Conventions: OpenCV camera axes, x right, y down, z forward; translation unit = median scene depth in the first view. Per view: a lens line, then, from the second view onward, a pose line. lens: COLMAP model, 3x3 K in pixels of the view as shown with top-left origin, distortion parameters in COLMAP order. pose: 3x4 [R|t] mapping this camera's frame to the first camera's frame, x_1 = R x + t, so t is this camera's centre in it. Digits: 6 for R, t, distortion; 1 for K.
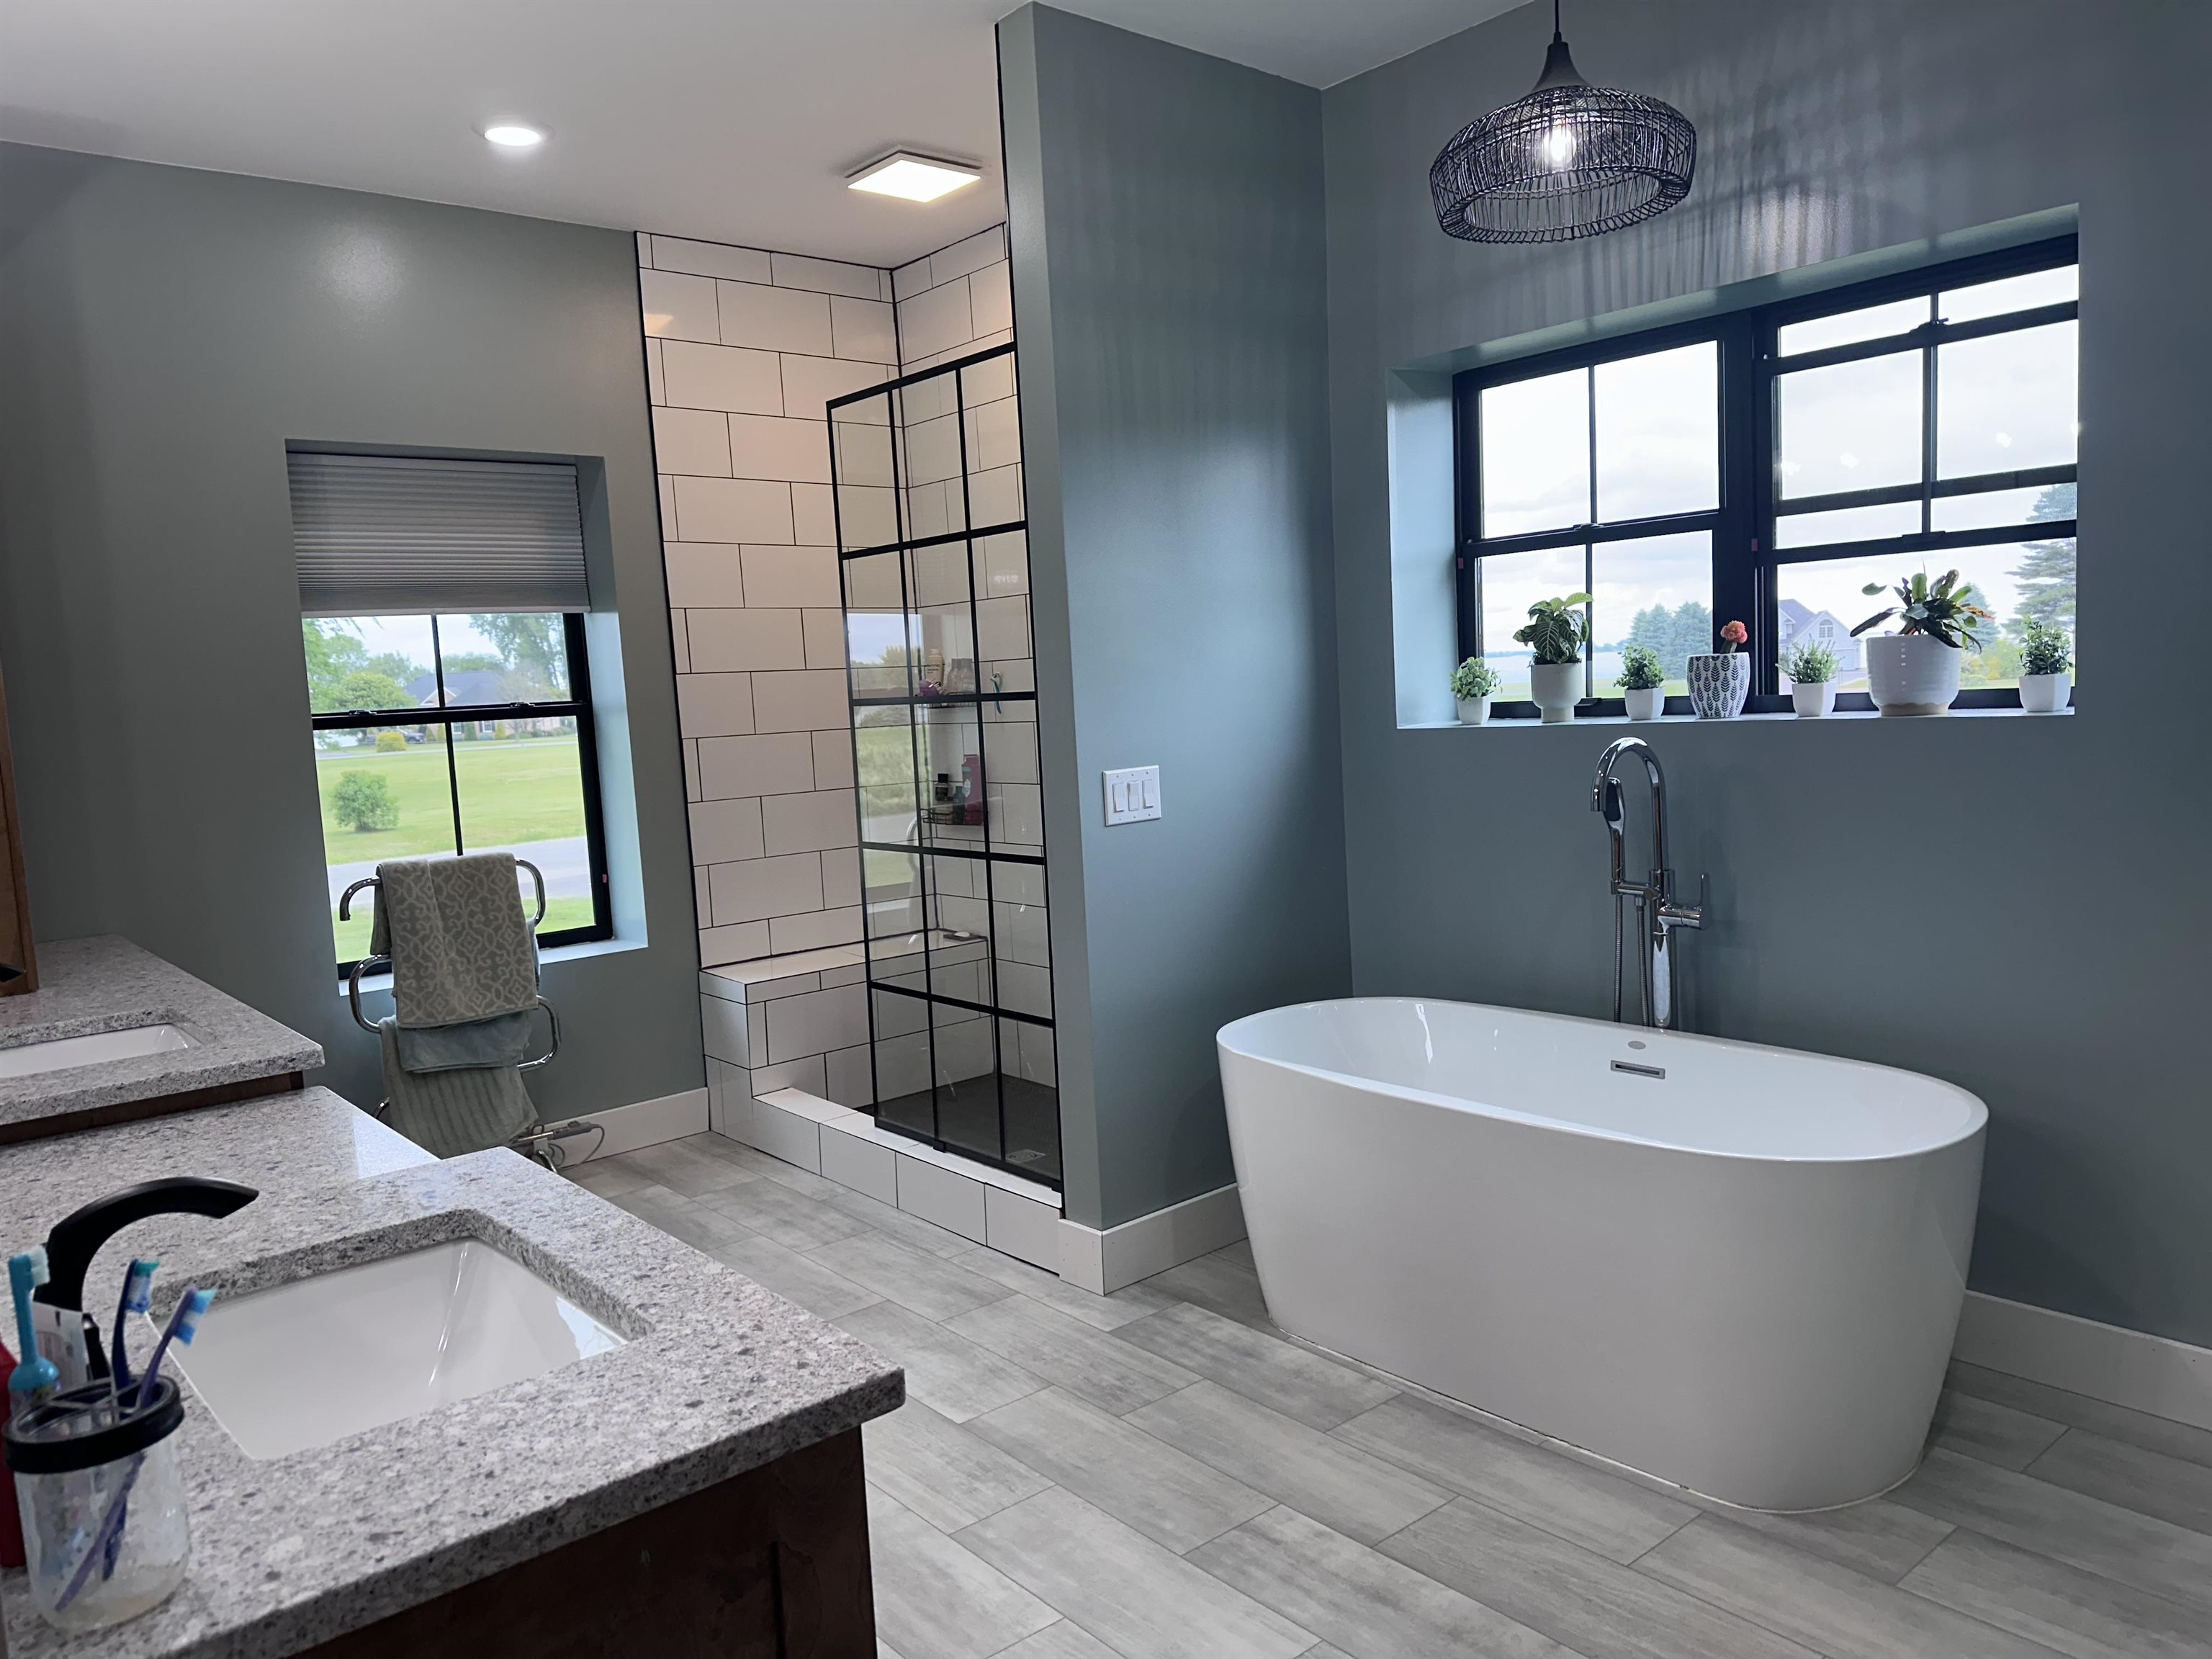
lens RADIAL K [[1557.2, 0, 1128.1], [0, 1557.2, 838.3], [0, 0, 1]] dist [0.000653, -0.009806]
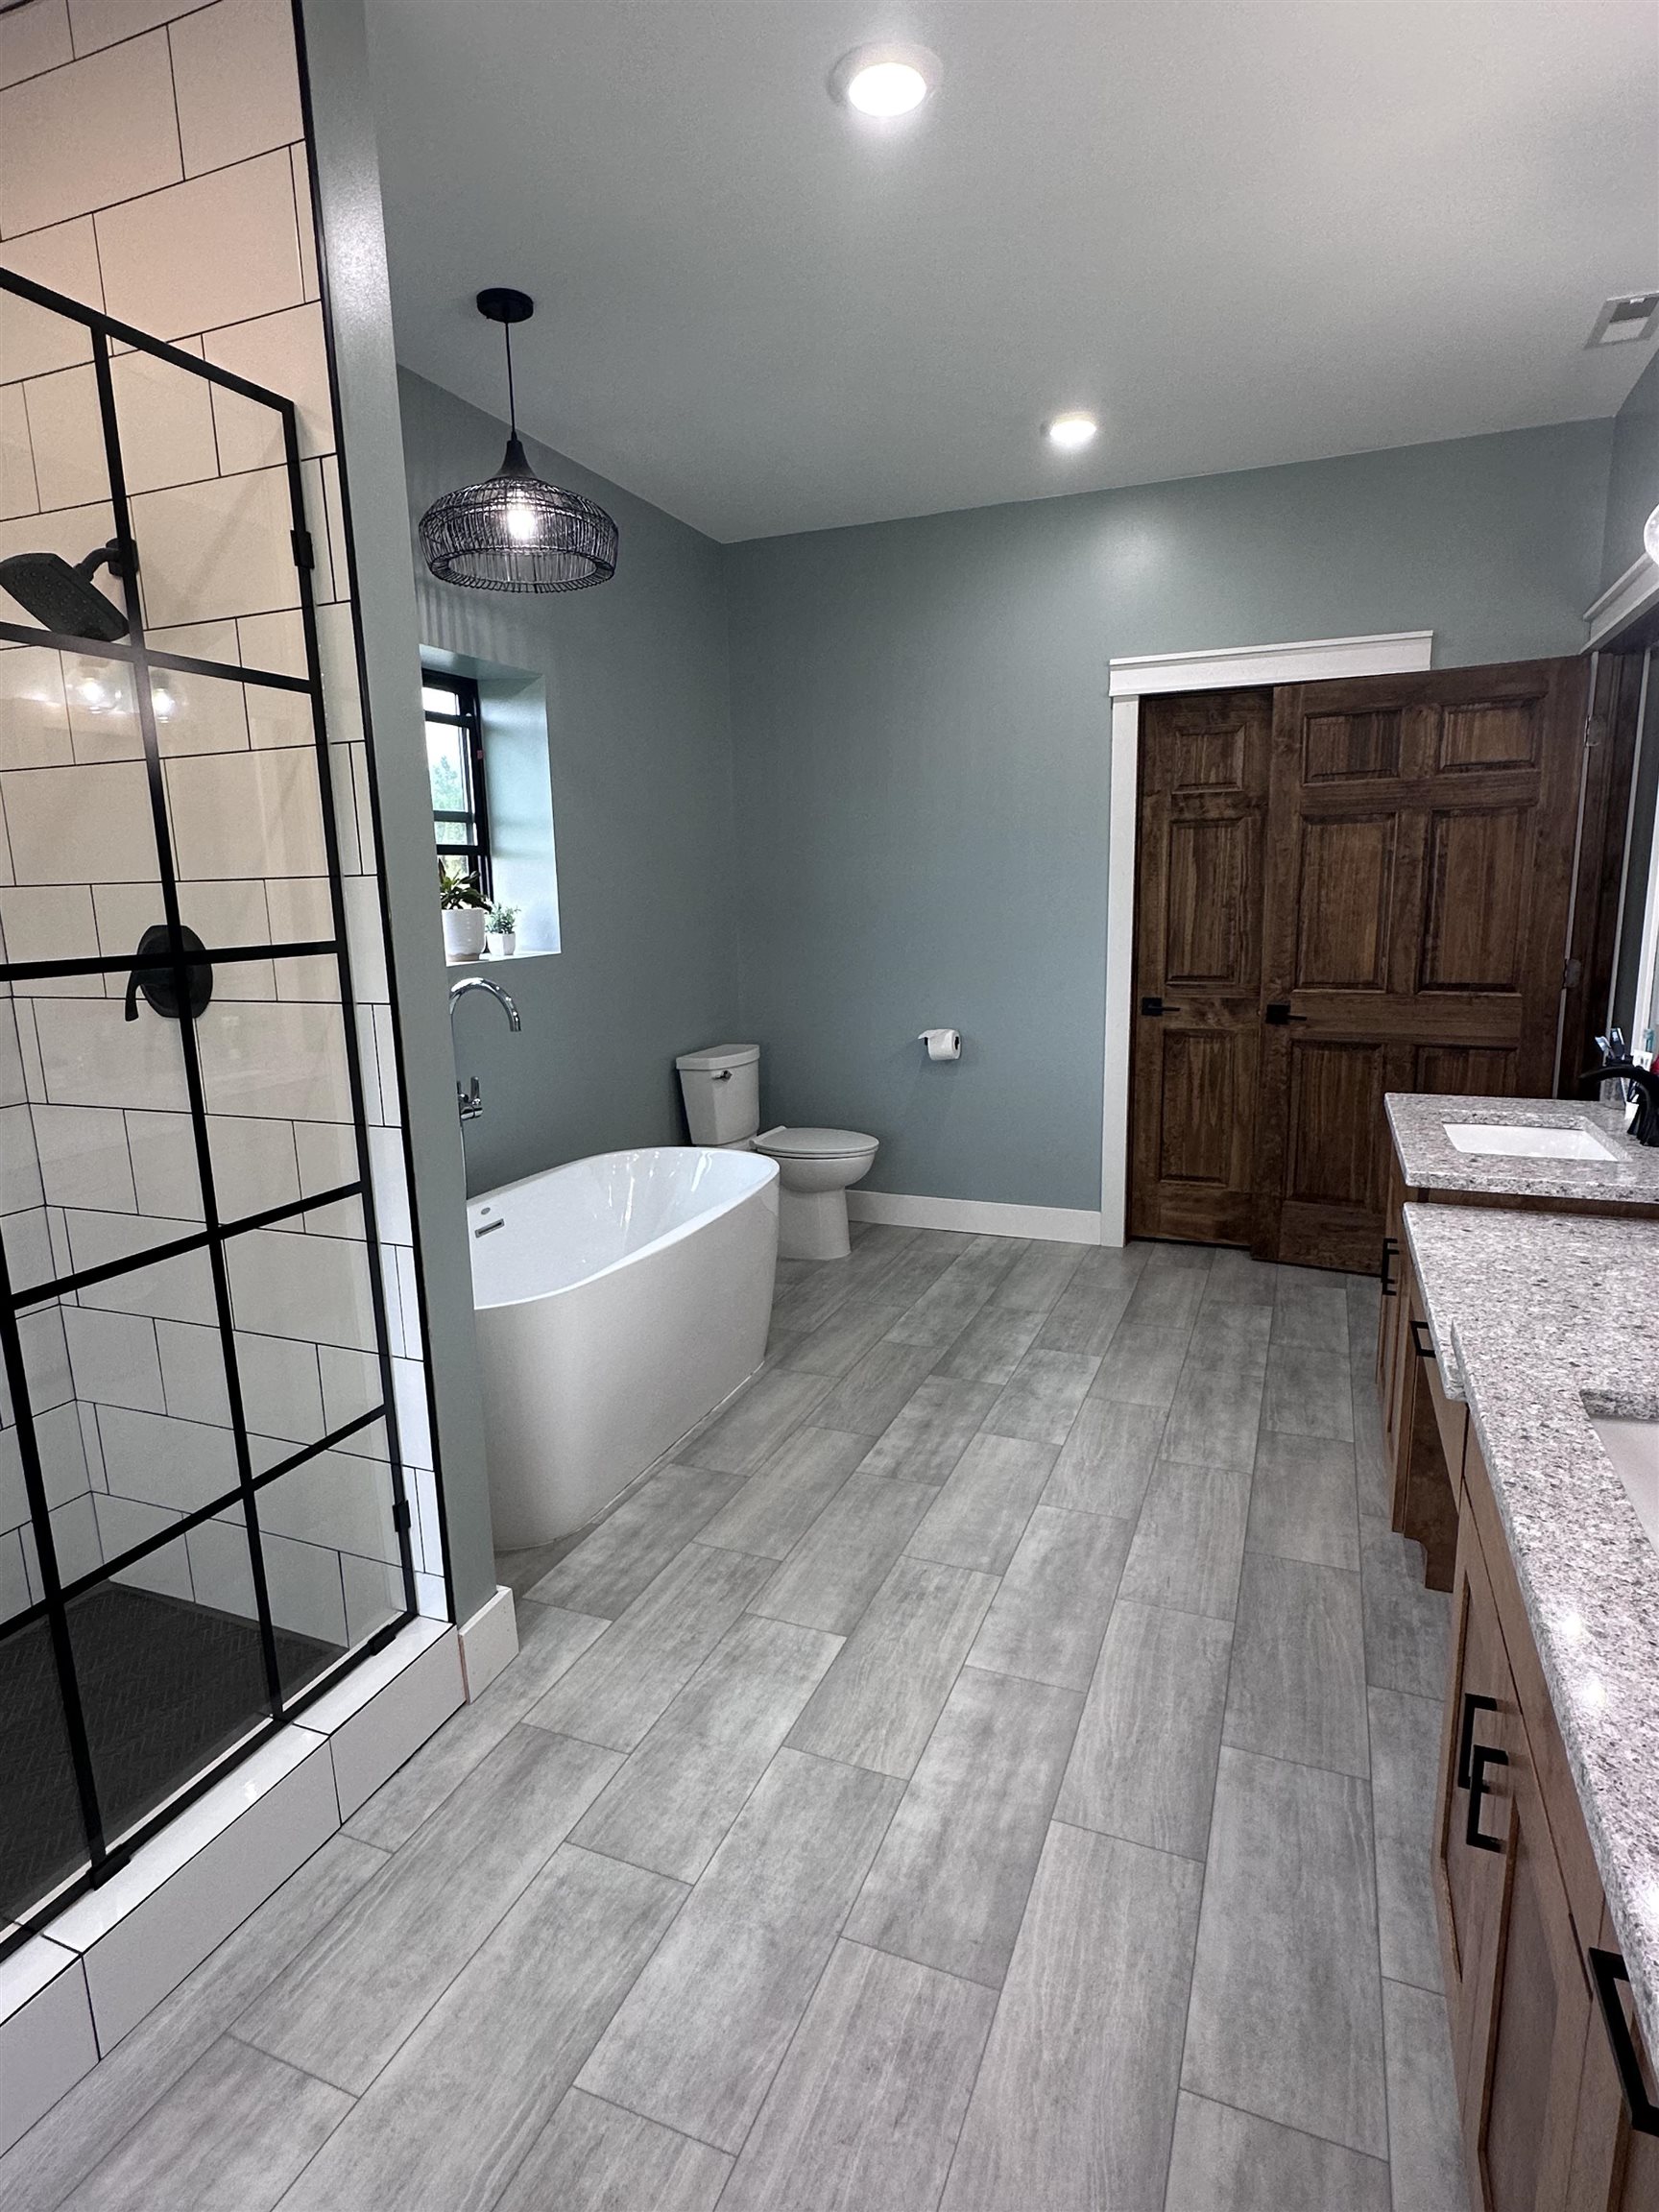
lens RADIAL K [[1165.9, 0, 820.9], [0, 1165.9, 1108.9], [0, 0, 1]] dist [-0.002454, -0.000028]
pose [[-0.446531, -0.109427, 0.888052, -0.699148], [0.140048, 0.971714, 0.190155, -0.104584], [-0.883740, 0.209280, -0.418575, 1.186618]]
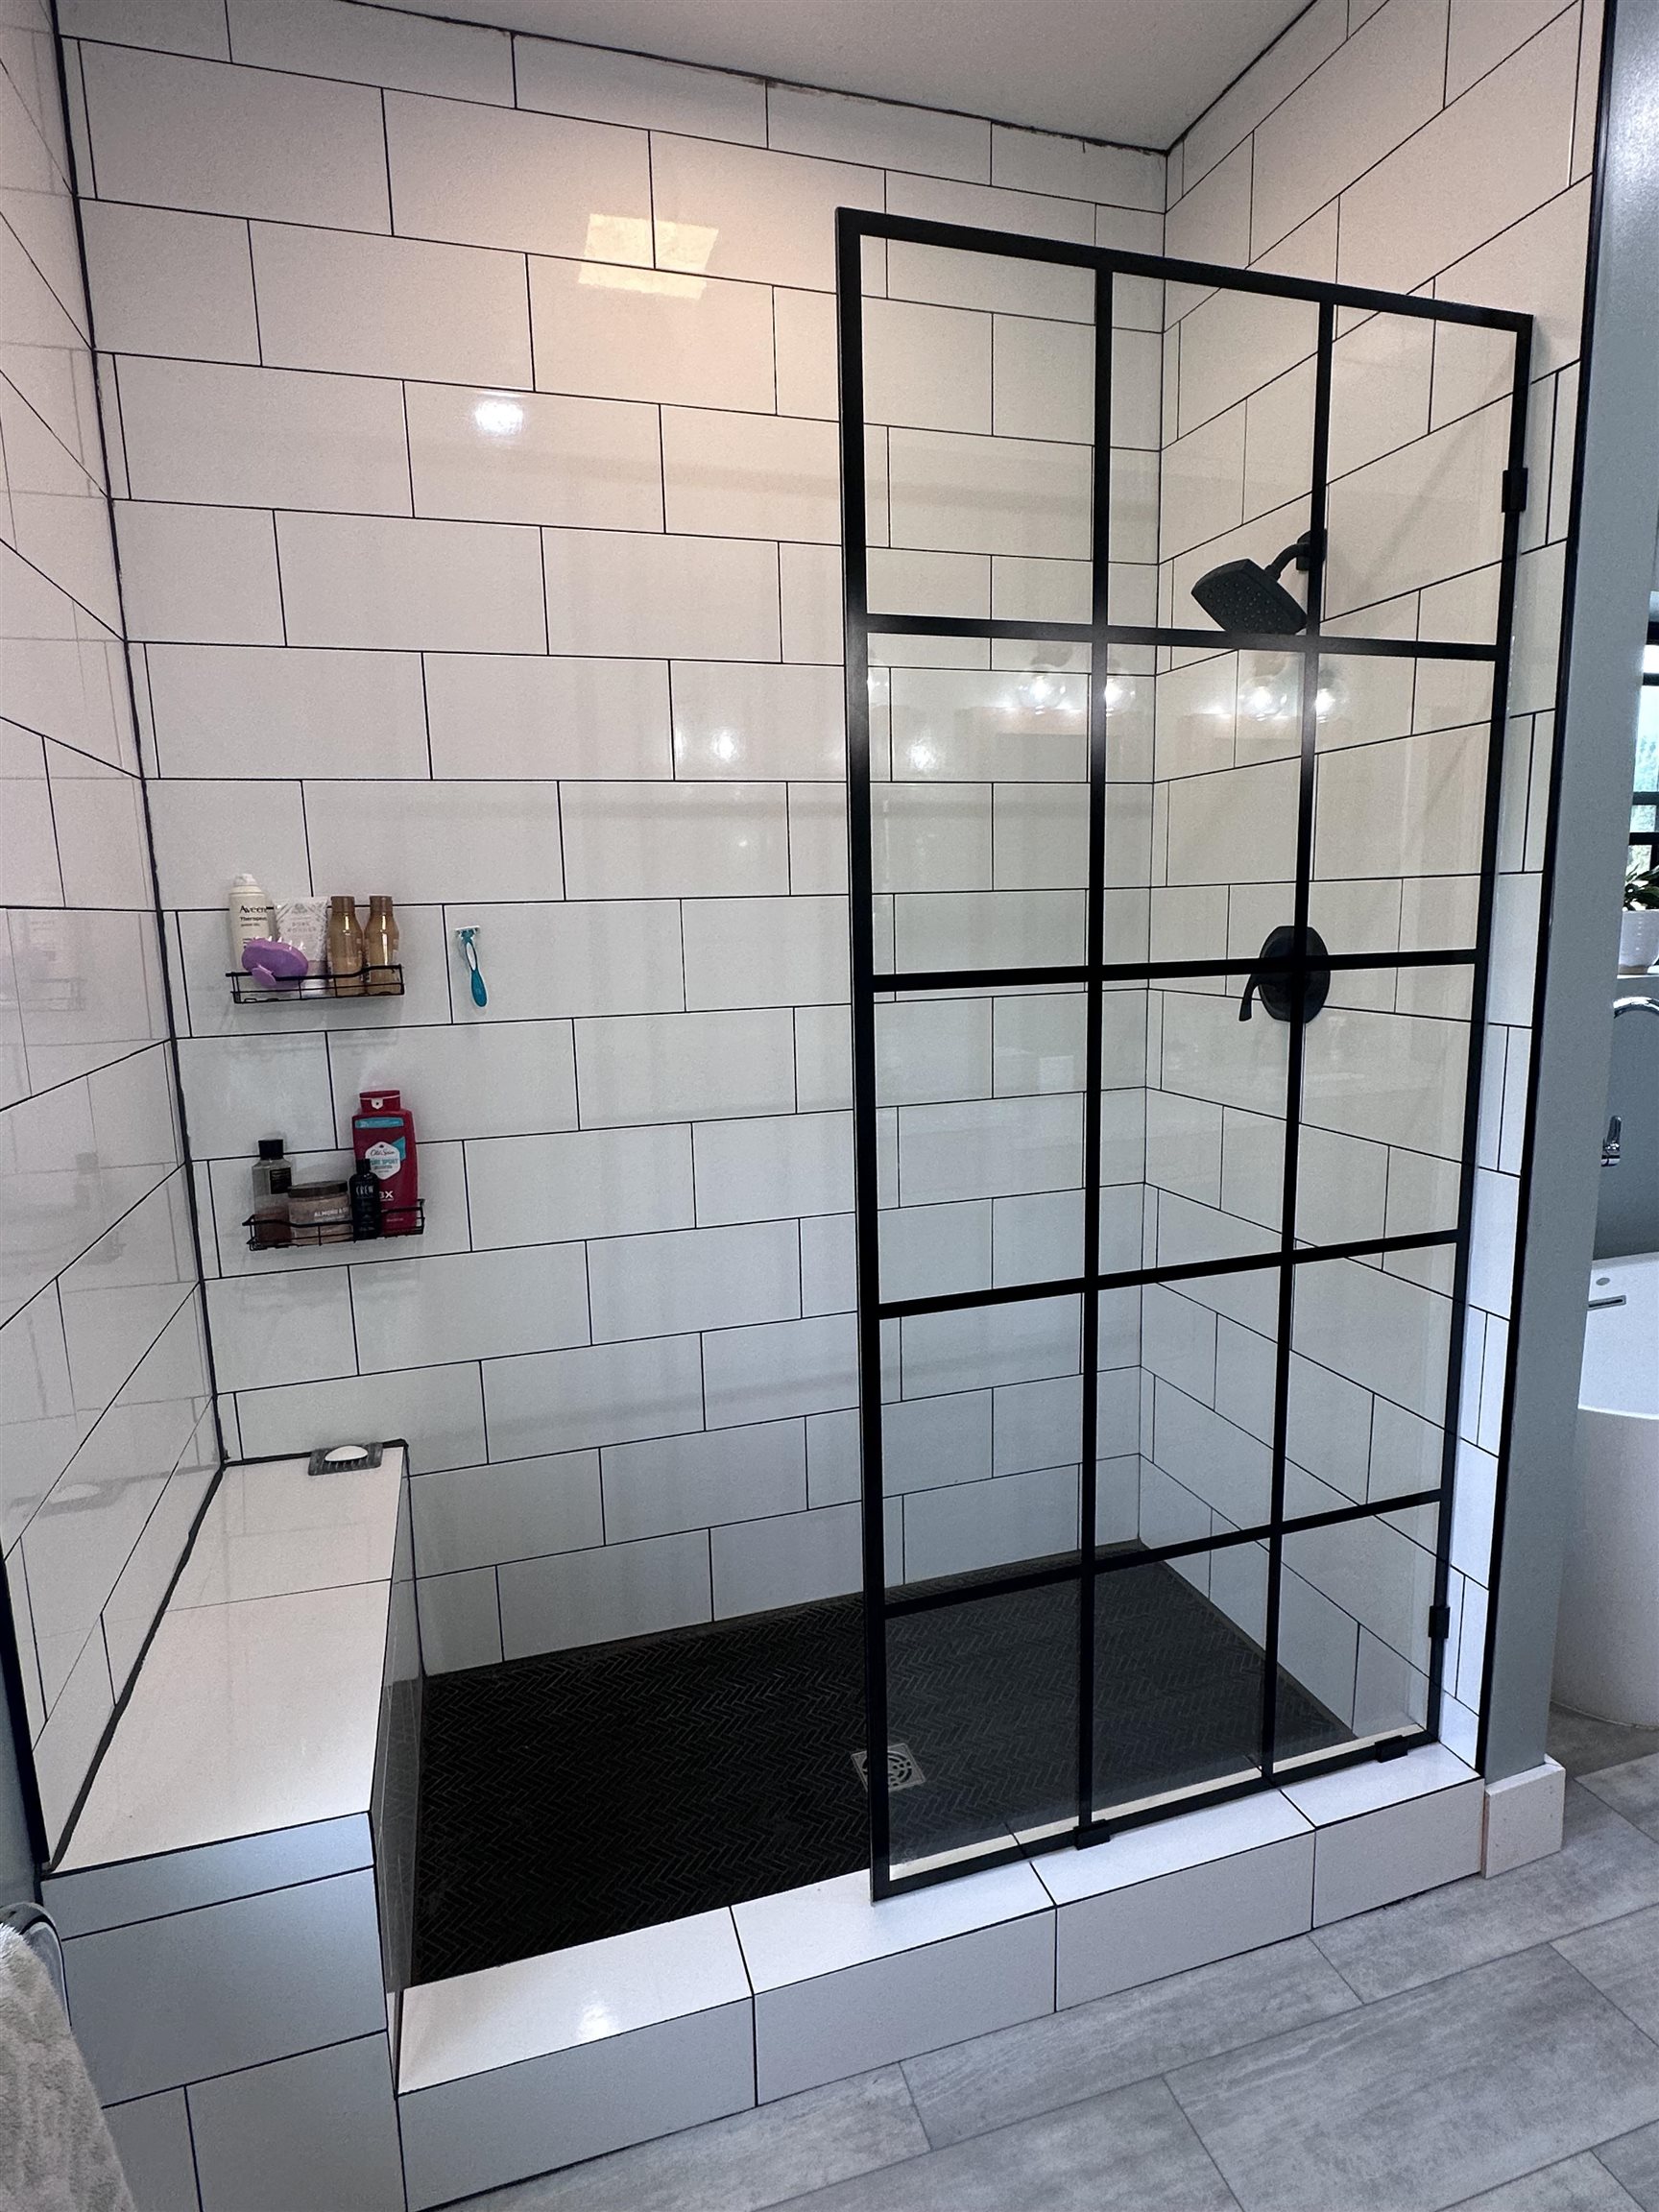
lens RADIAL K [[1165.9, 0, 824.3], [0, 1165.9, 1101.7], [0, 0, 1]] dist [-0.002454, -0.000028]
pose [[0.407604, -0.109784, 0.906536, -0.637224], [0.099049, 0.992205, 0.075624, -0.110086], [-0.907771, 0.058967, 0.415300, 1.189554]]
